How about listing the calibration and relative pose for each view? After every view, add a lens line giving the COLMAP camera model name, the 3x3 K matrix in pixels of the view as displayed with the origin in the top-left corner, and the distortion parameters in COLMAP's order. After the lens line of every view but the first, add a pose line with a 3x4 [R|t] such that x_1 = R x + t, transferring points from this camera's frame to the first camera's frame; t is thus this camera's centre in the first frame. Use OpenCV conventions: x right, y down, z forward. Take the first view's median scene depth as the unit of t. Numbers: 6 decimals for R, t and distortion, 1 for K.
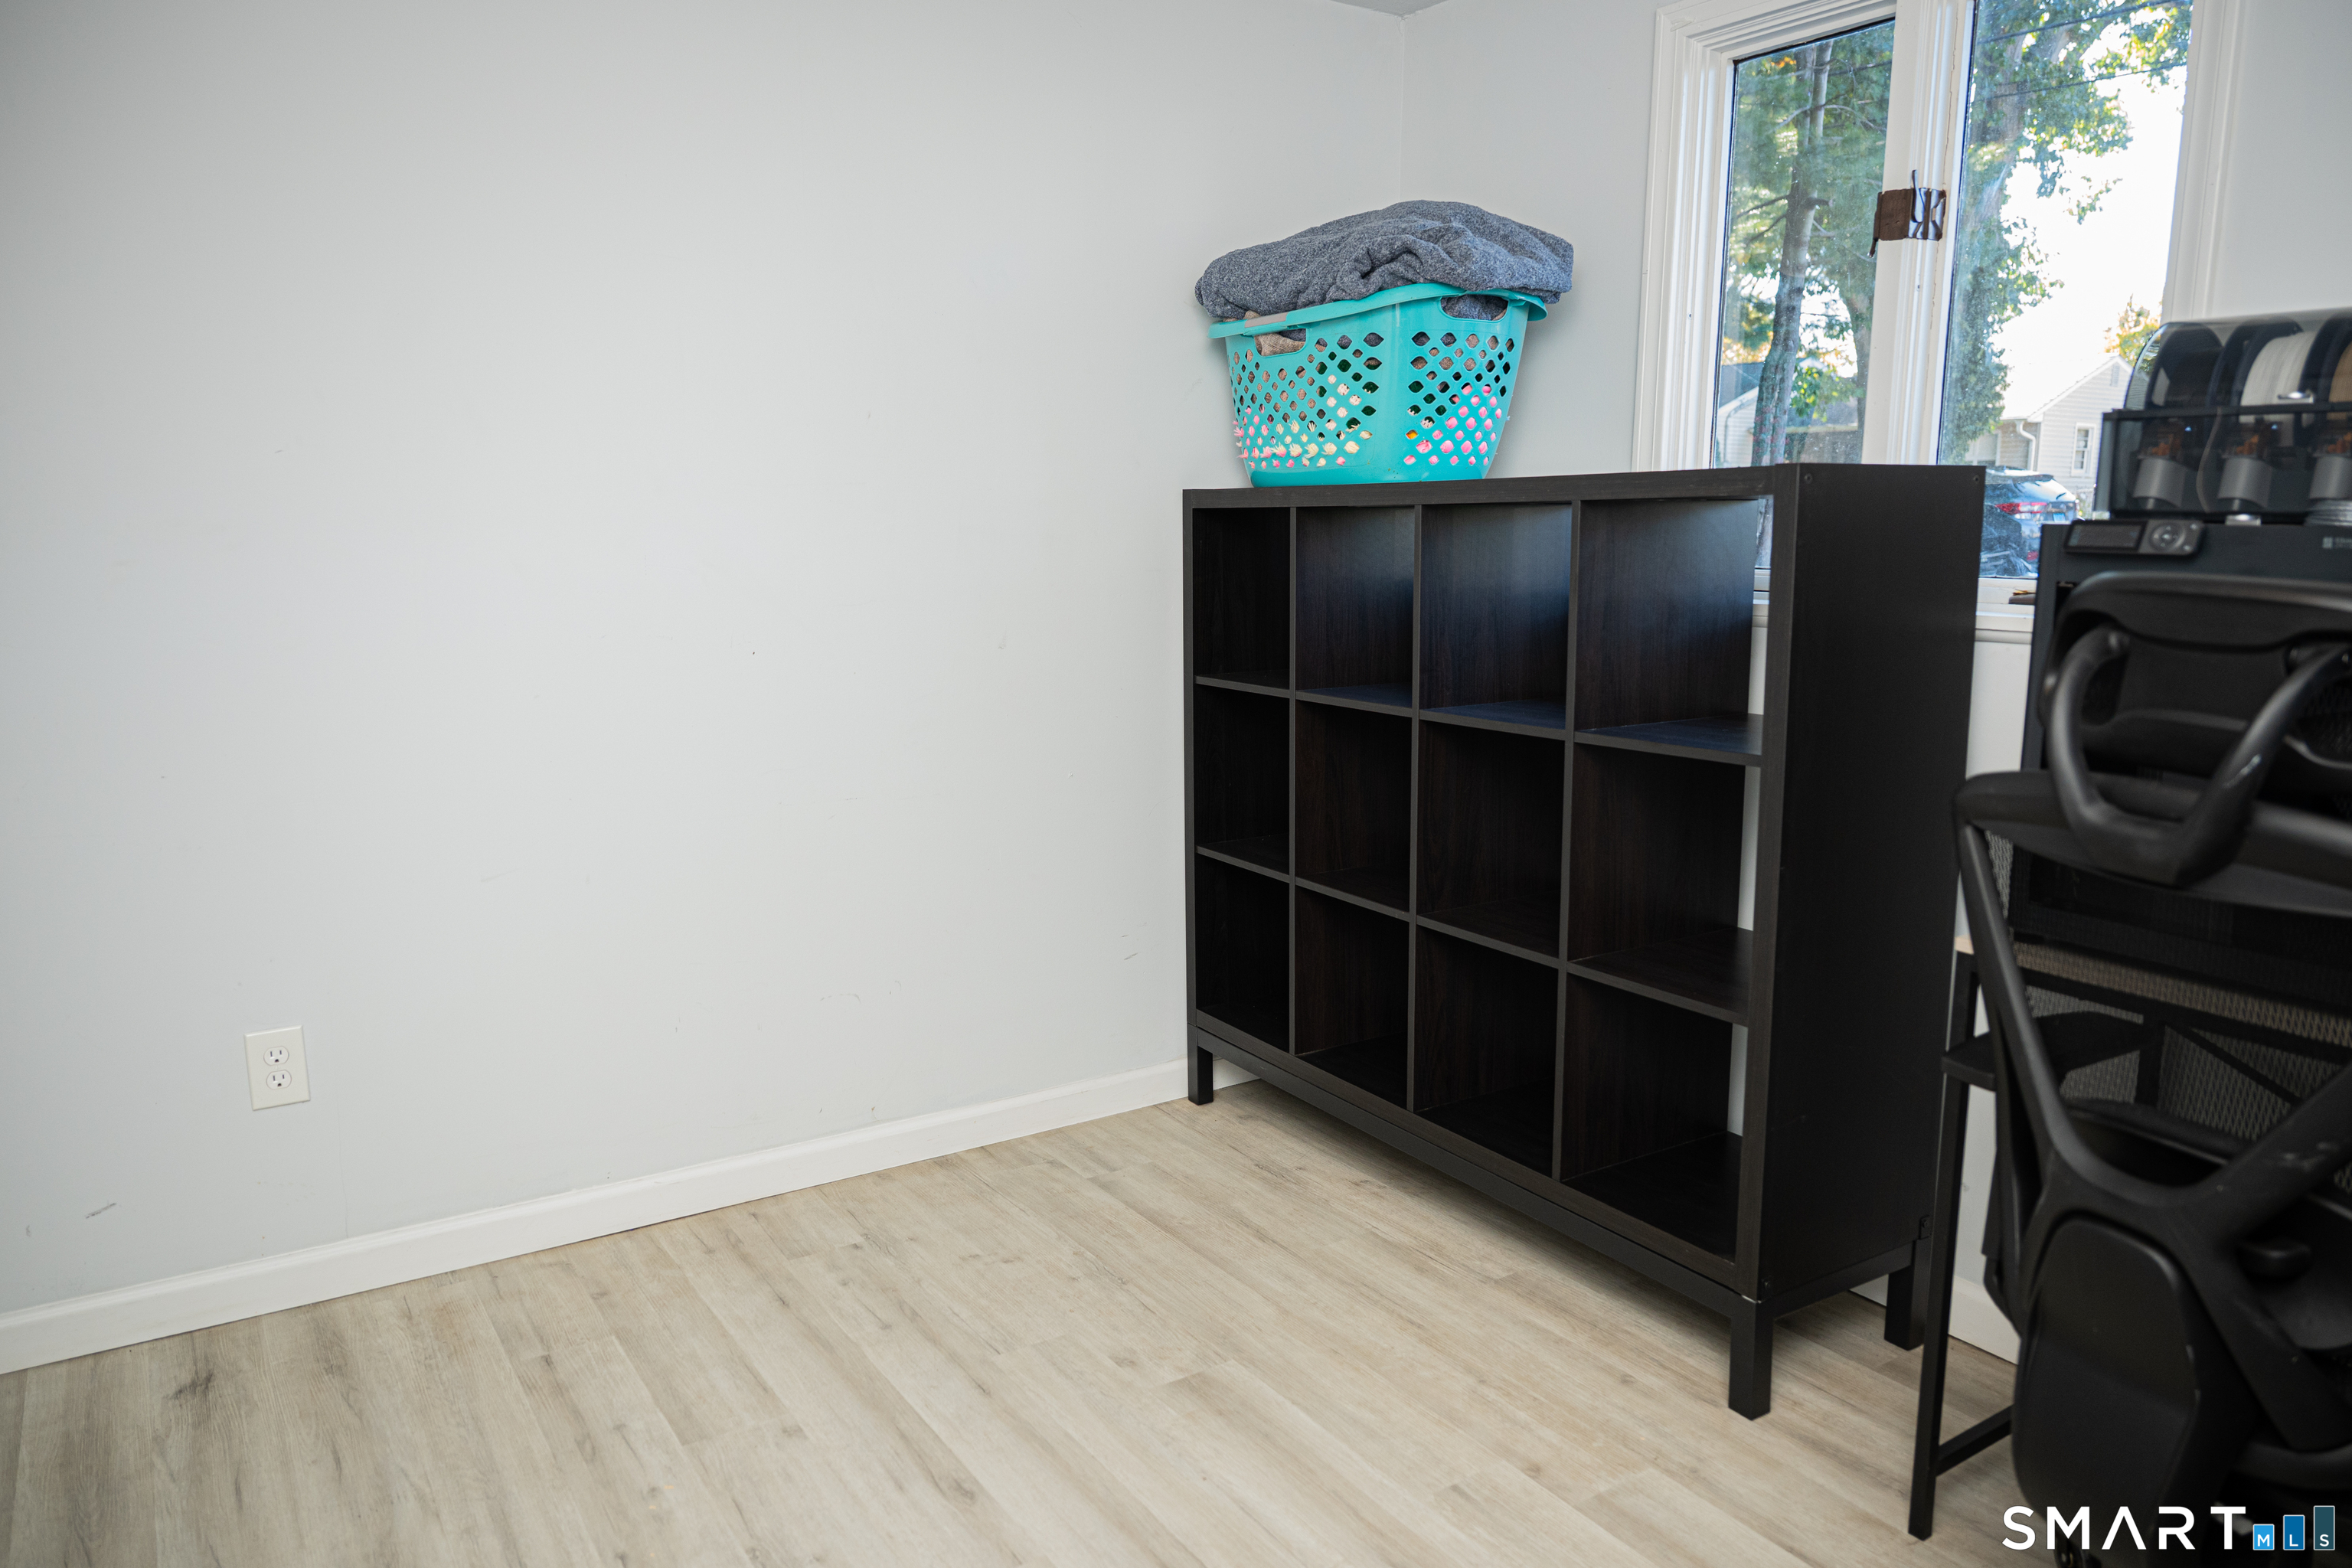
lens RADIAL K [[1608.8, 0, 1167.2], [0, 1608.8, 772.3], [0, 0, 1]] dist [-0.000726, 0.000957]
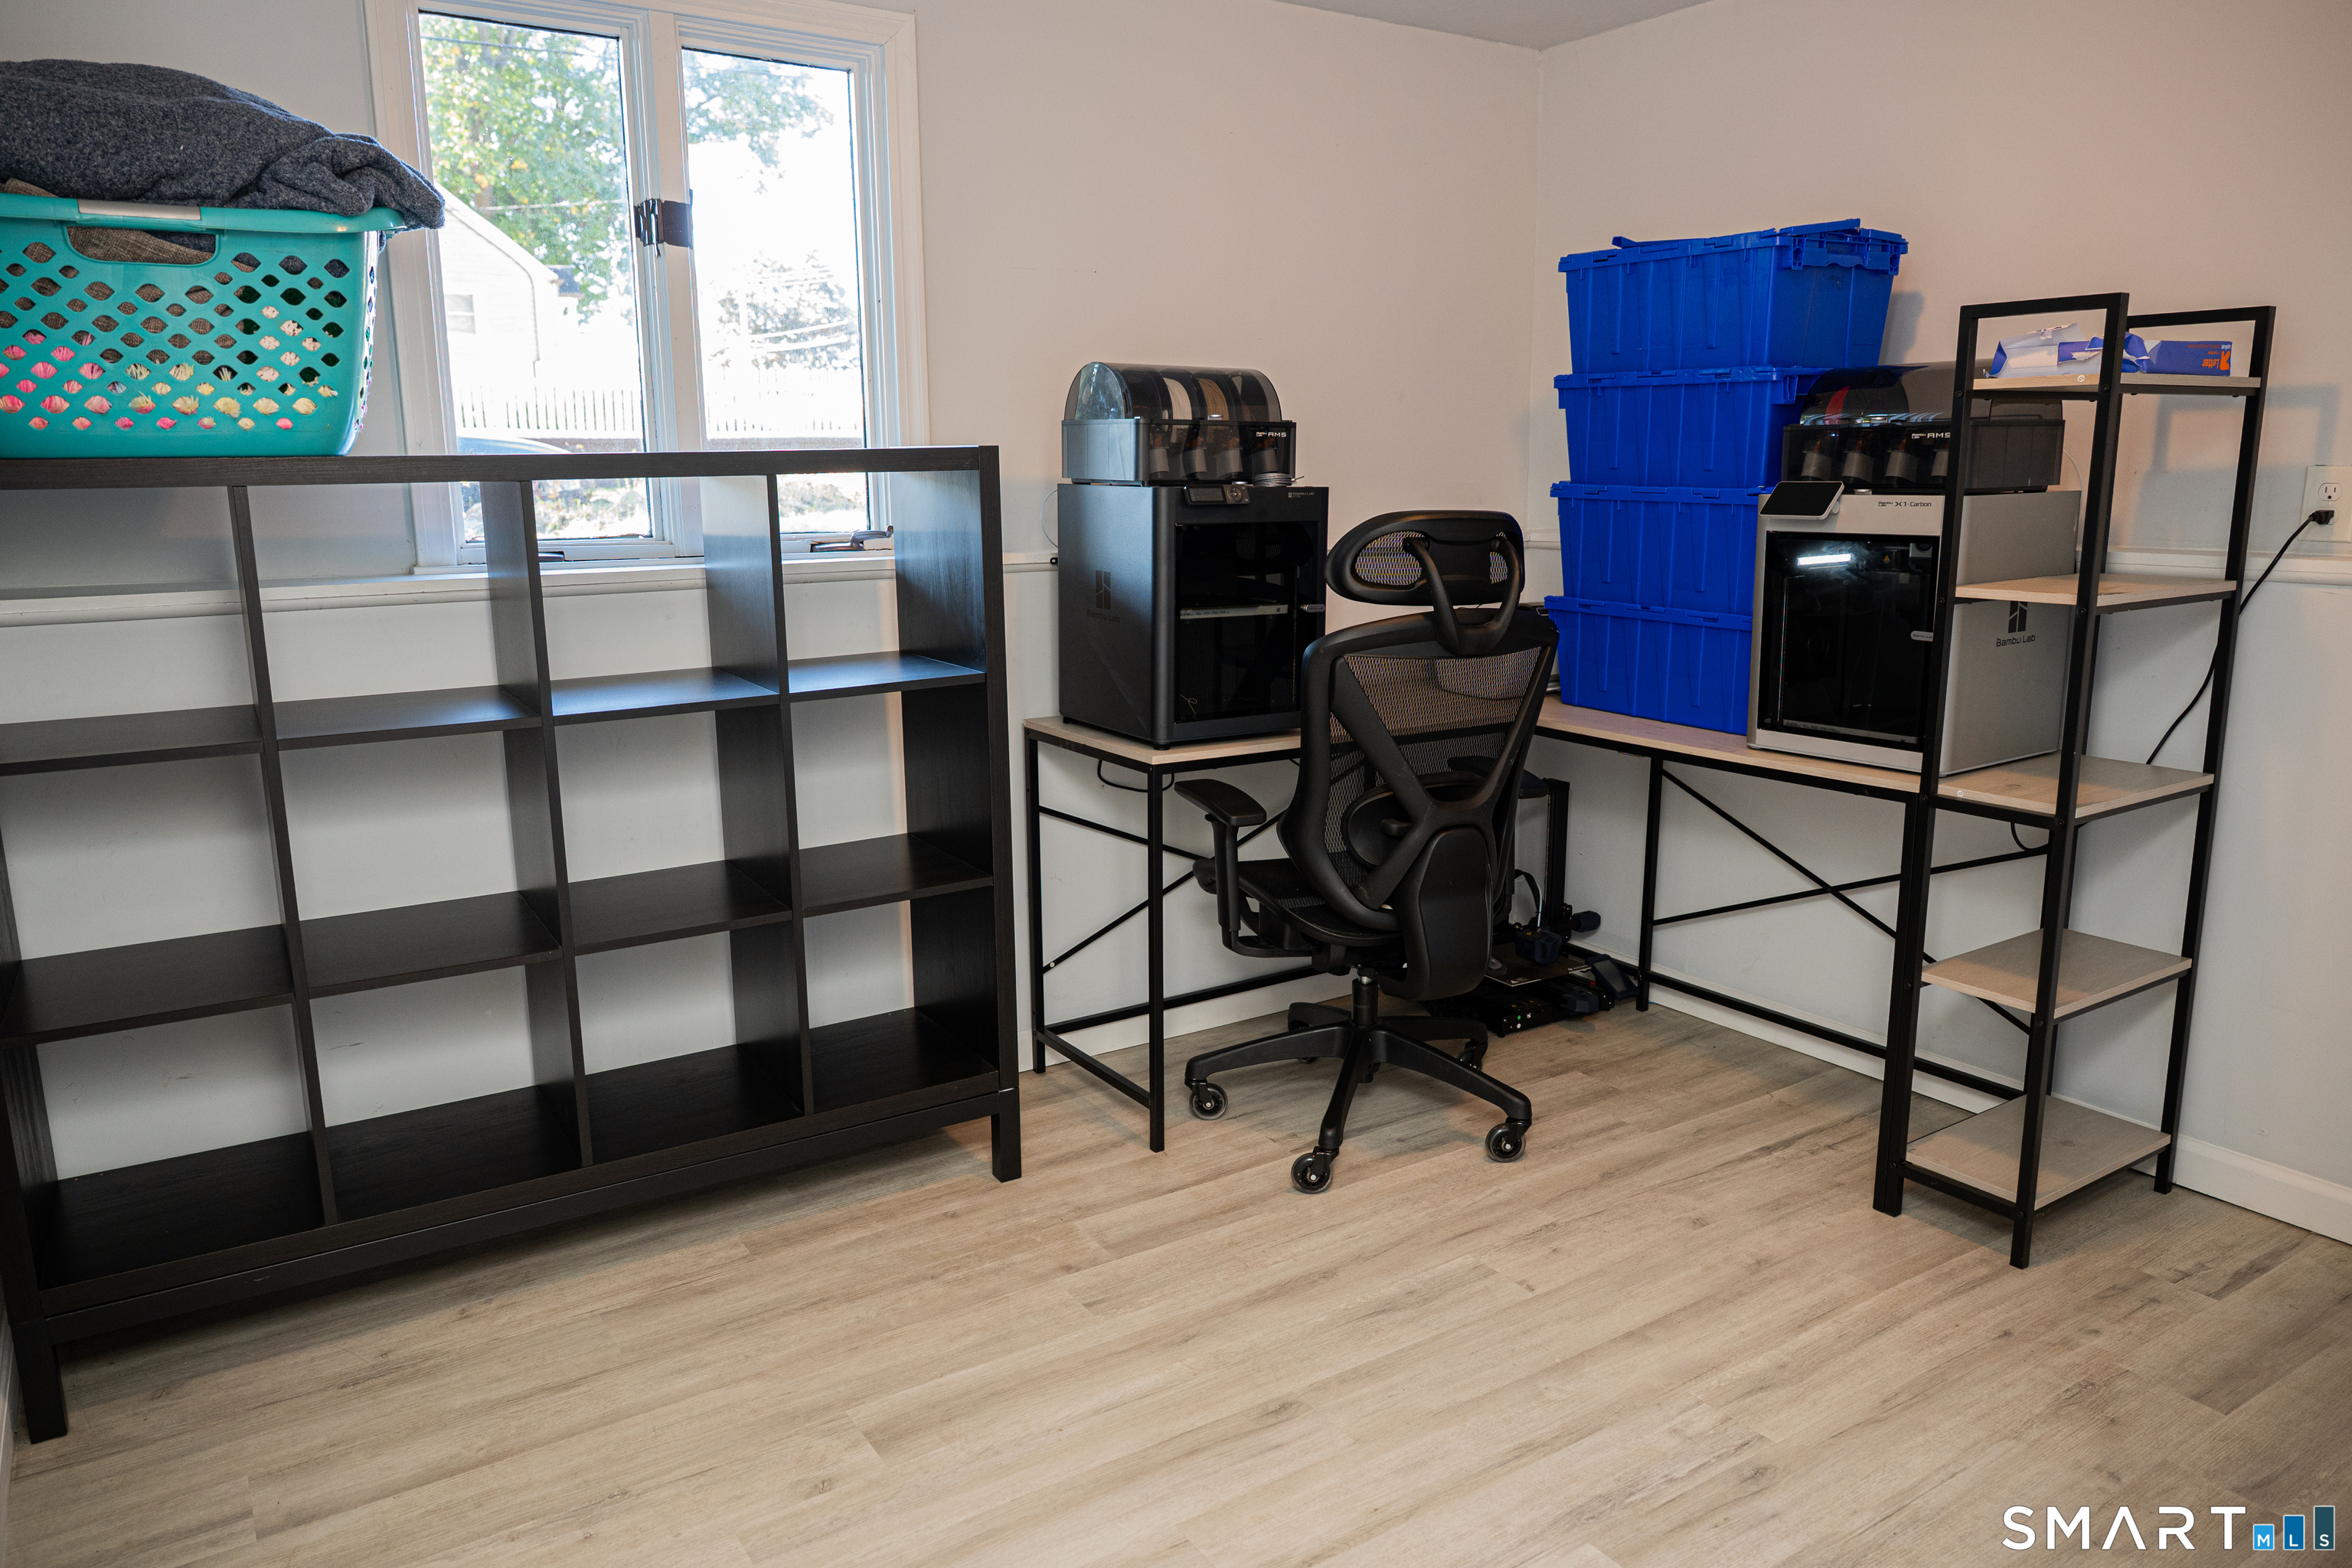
lens RADIAL K [[1608.8, 0, 1167.2], [0, 1608.8, 772.3], [0, 0, 1]] dist [-0.000726, 0.000957]
pose [[-0.006373, -0.187396, 0.982264, -0.668556], [0.169807, 0.967815, 0.185741, -0.108025], [-0.985457, 0.167979, 0.025653, 0.615430]]
